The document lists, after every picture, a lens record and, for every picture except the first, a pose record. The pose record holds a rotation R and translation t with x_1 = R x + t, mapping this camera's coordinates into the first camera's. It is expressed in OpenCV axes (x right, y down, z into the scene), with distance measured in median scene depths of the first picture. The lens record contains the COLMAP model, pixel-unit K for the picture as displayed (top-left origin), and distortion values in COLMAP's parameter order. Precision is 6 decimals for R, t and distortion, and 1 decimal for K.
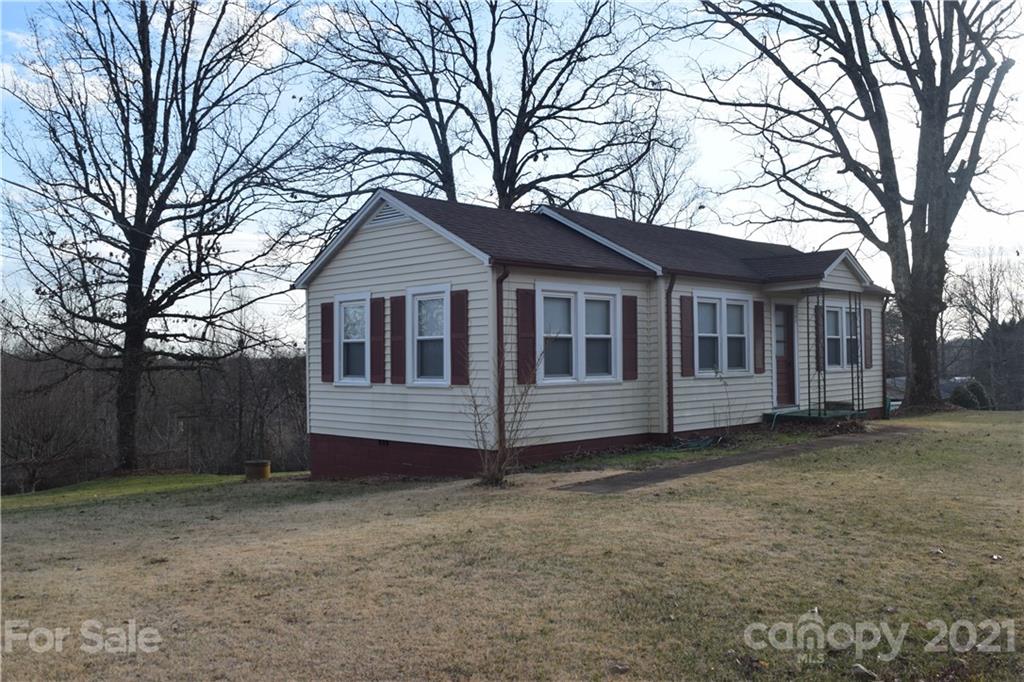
lens RADIAL K [[899.5, 0, 511.5], [0, 899.5, 341.8], [0, 0, 1]] dist [-0.108429, 0.002732]
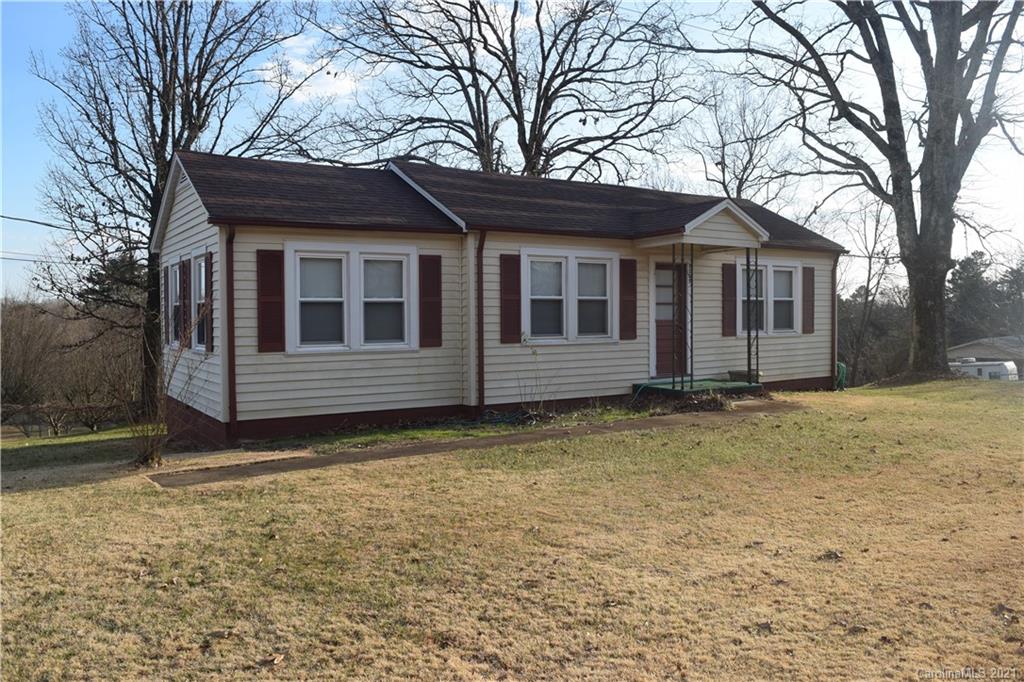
lens RADIAL K [[812.3, 0, 512.1], [0, 812.3, 336.3], [0, 0, 1]] dist [-0.103828, 0.014310]
pose [[0.981049, 0.007571, -0.193611, 0.306875], [0.001160, 0.998989, 0.044940, -0.004618], [0.193756, -0.044313, 0.980048, 0.168564]]
